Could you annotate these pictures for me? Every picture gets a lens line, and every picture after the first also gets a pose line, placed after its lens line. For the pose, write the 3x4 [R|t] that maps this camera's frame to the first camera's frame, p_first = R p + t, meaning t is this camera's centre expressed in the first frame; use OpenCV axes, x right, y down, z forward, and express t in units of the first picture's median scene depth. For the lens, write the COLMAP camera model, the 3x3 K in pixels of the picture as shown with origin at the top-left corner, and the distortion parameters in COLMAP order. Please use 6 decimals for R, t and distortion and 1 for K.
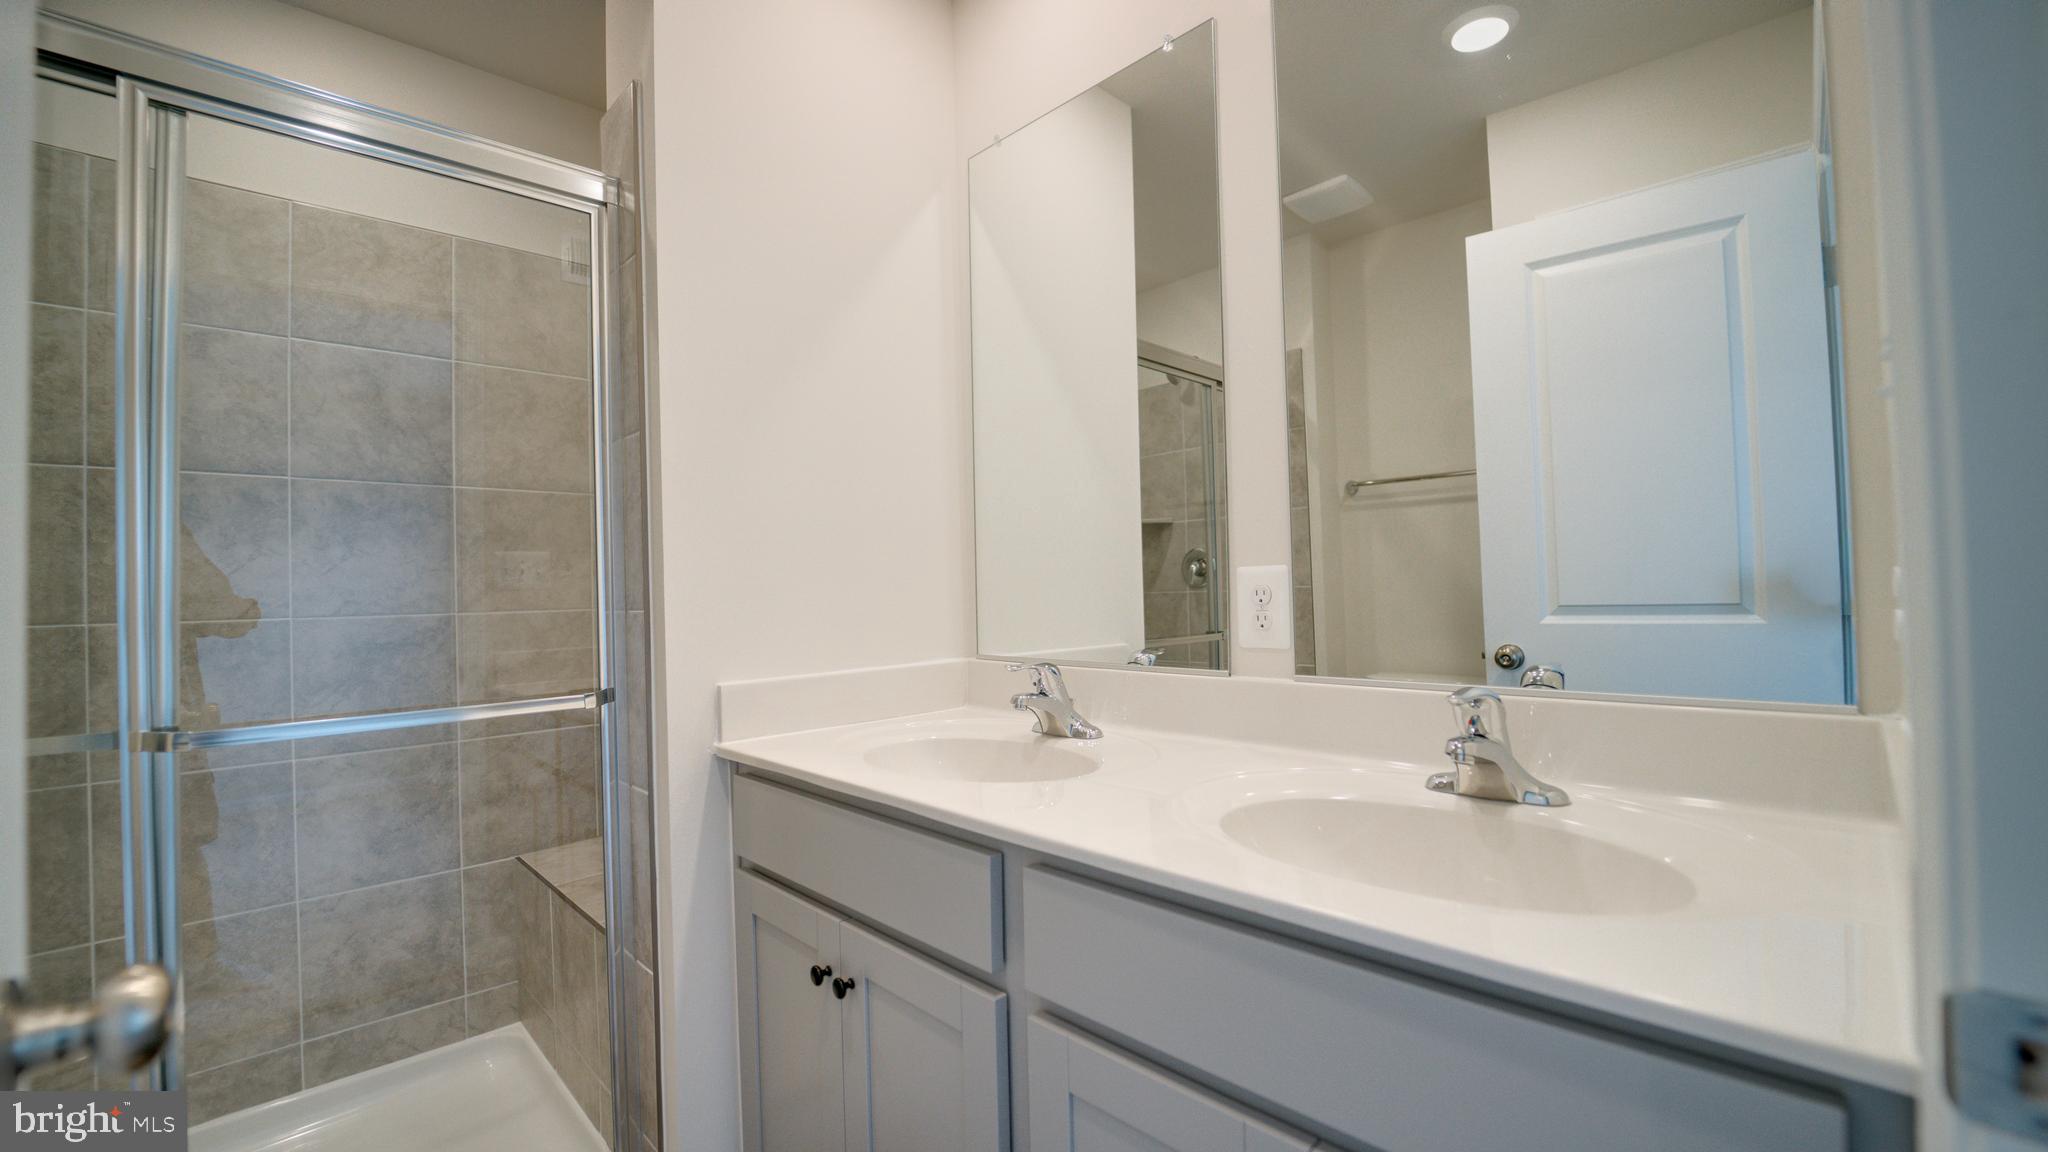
lens RADIAL K [[828.6, 0, 1027.9], [0, 828.6, 576.2], [0, 0, 1]] dist [-0.022604, -0.000287]
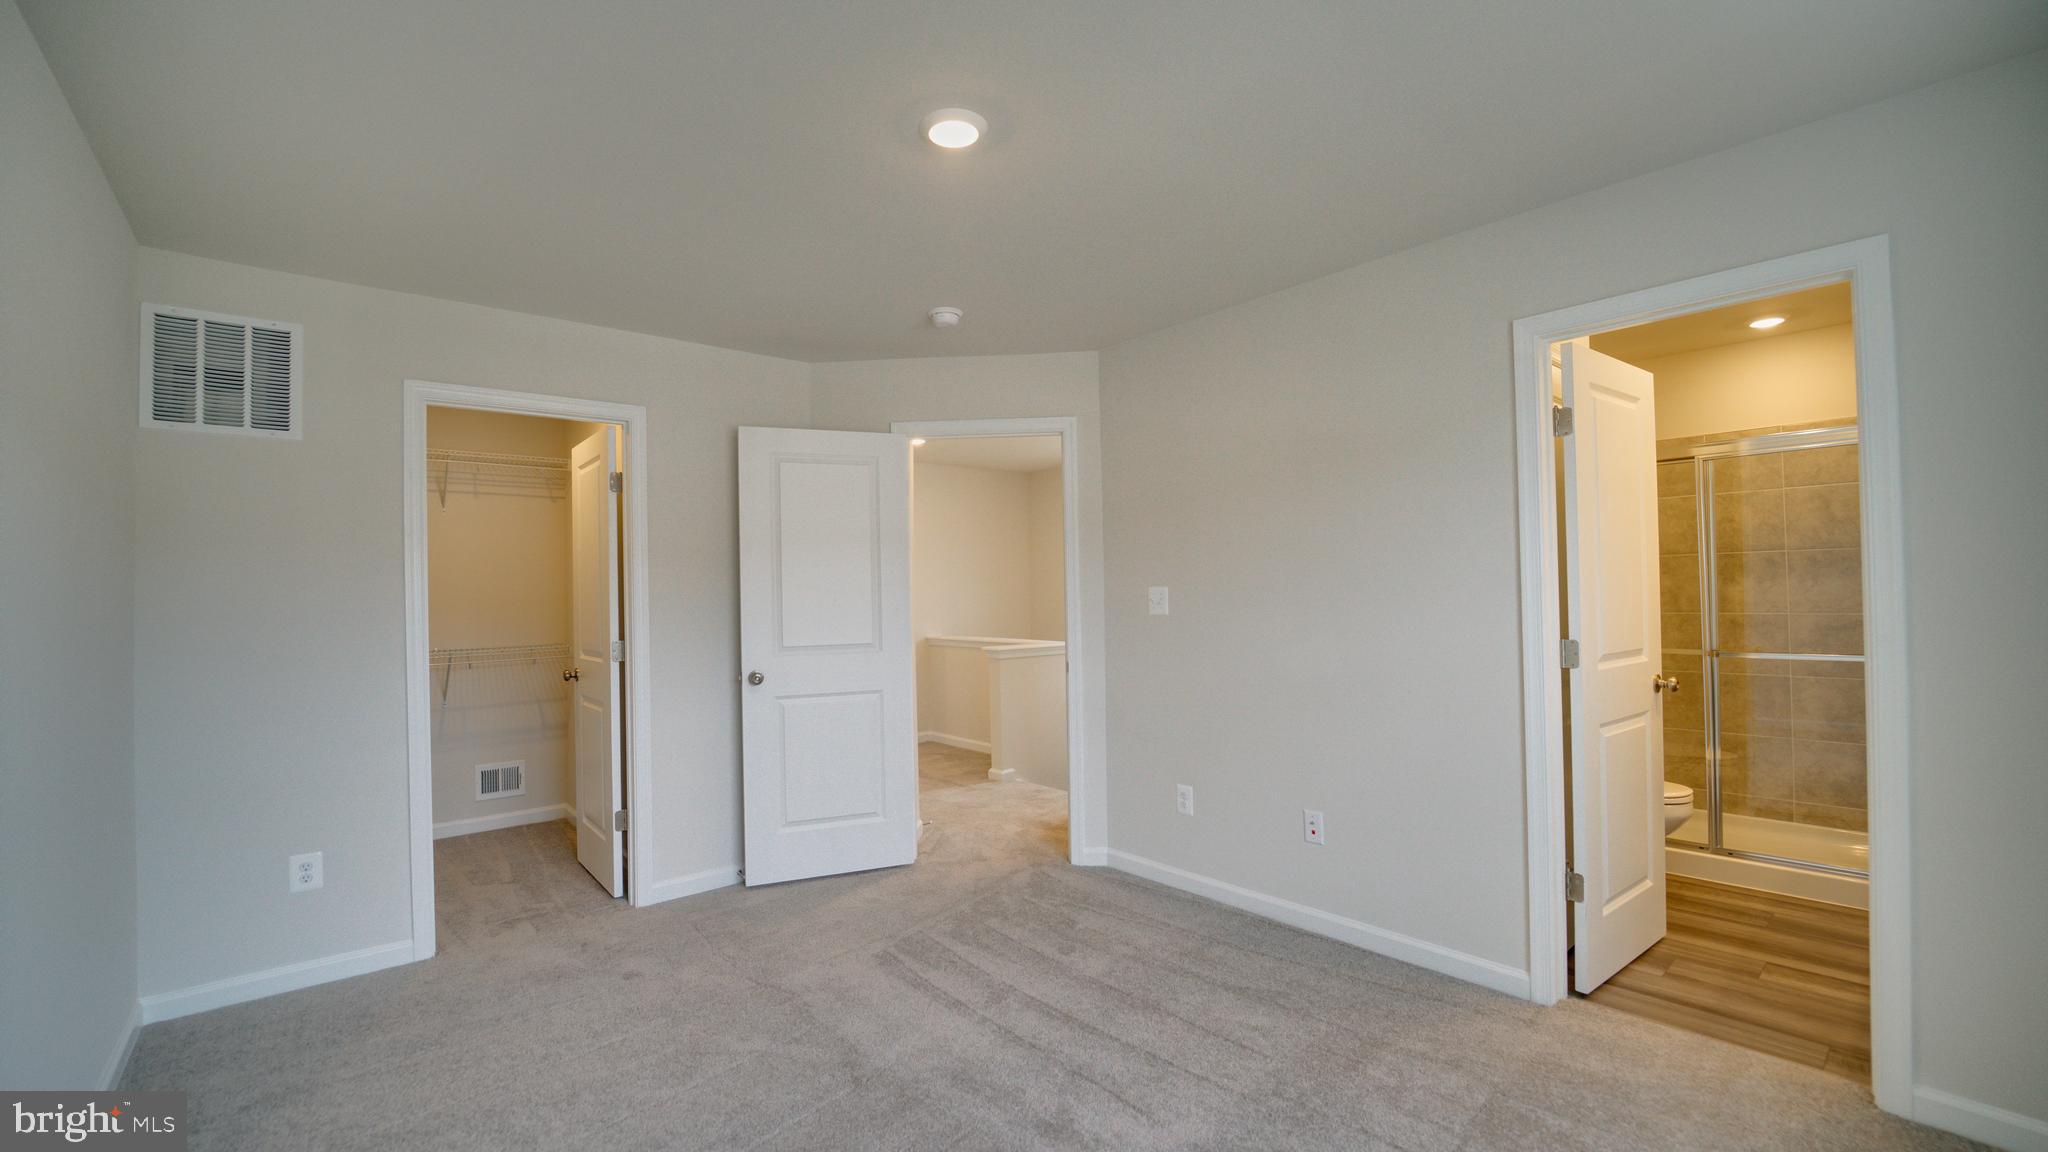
lens RADIAL K [[828.6, 0, 1027.9], [0, 828.6, 576.2], [0, 0, 1]] dist [-0.022604, -0.000287]
pose [[-0.064130, 0.009646, -0.997895, 1.489093], [0.042912, 0.999055, 0.006900, -0.158332], [0.997019, -0.042379, -0.064483, -0.964160]]
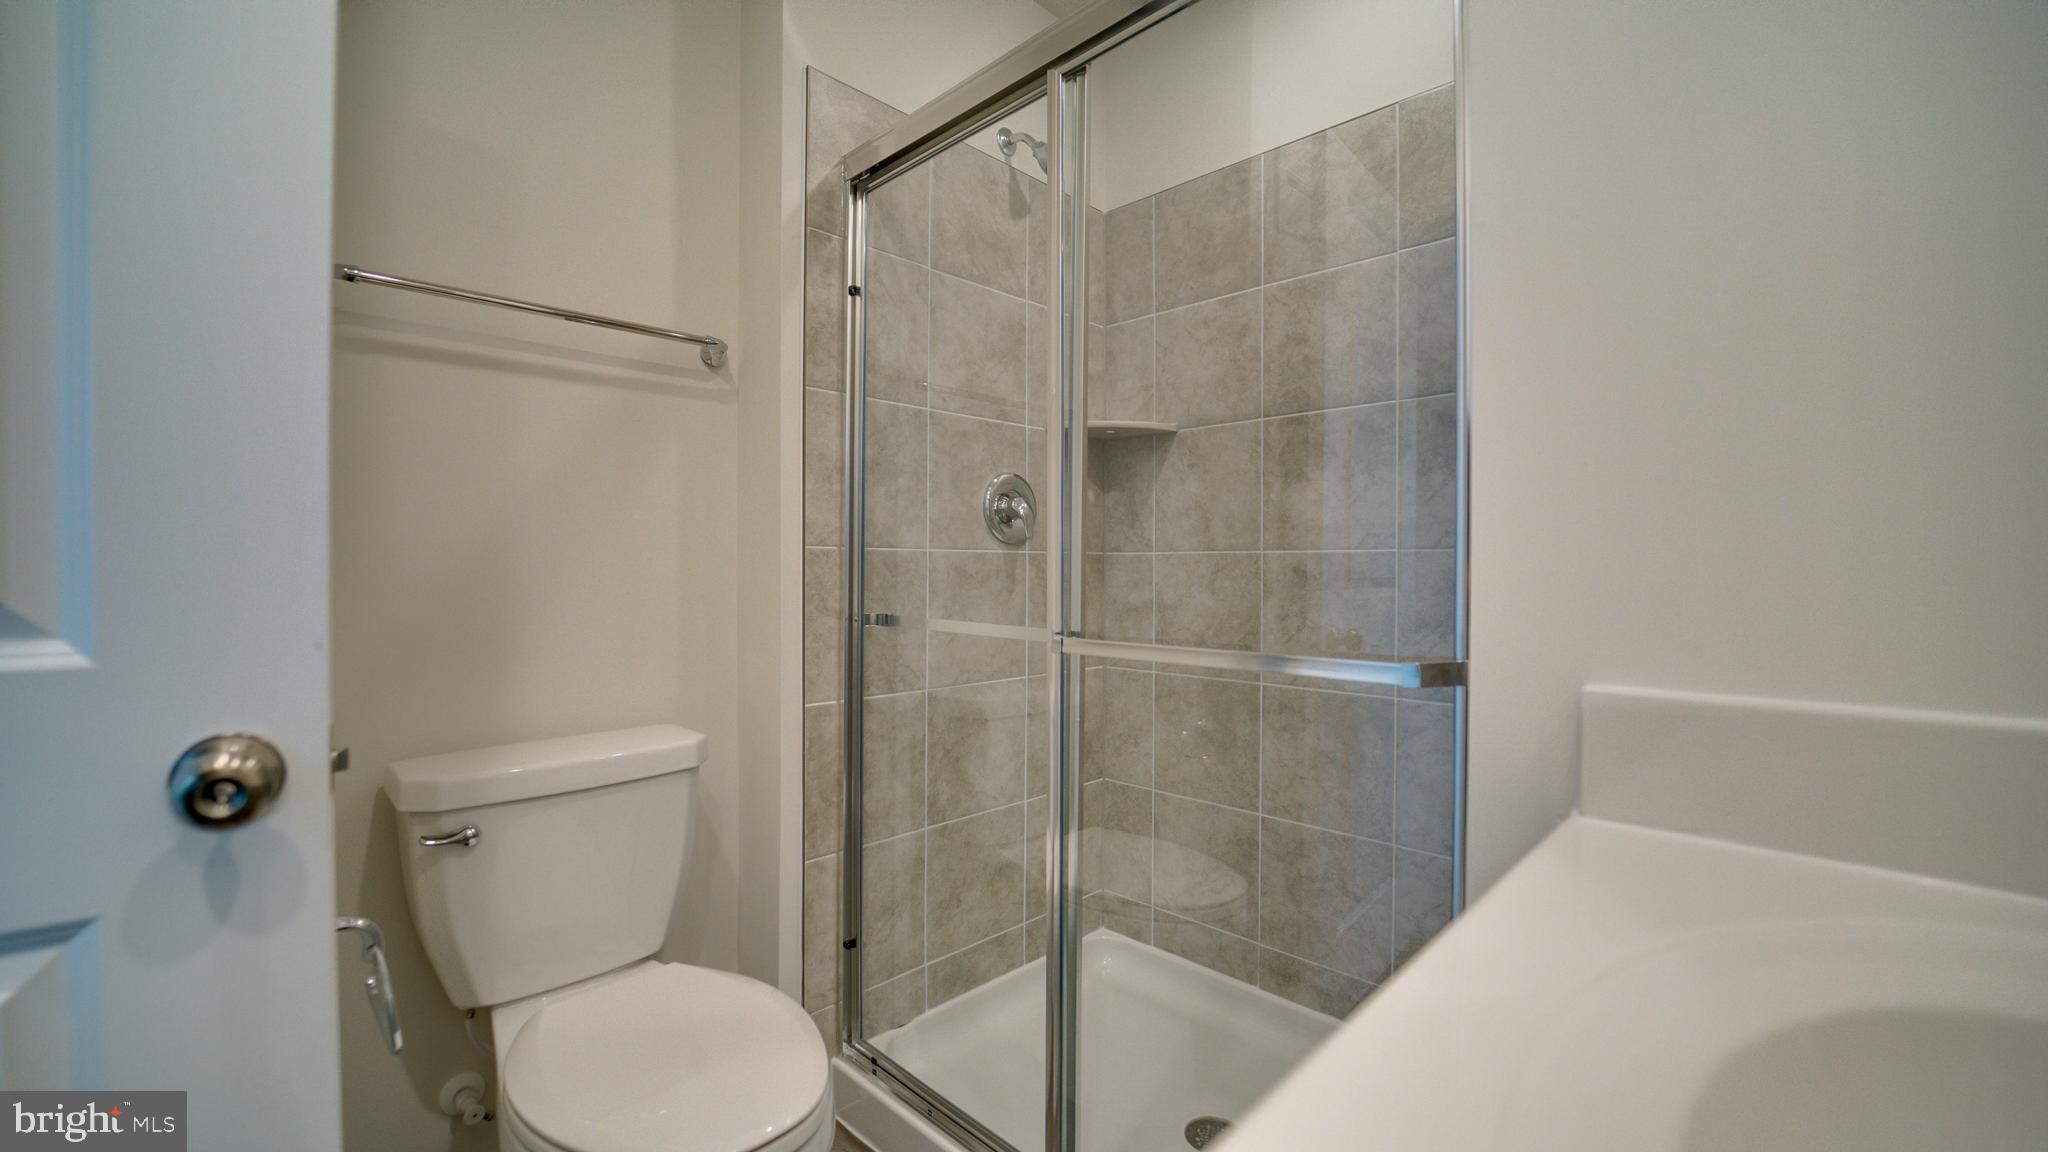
lens RADIAL K [[828.6, 0, 1027.9], [0, 828.6, 576.2], [0, 0, 1]] dist [-0.022604, -0.000287]
pose [[0.007328, 0.041763, -0.999101, 0.055357], [0.018554, 0.998950, 0.041893, 0.034928], [0.999801, -0.018844, 0.006545, 0.568499]]
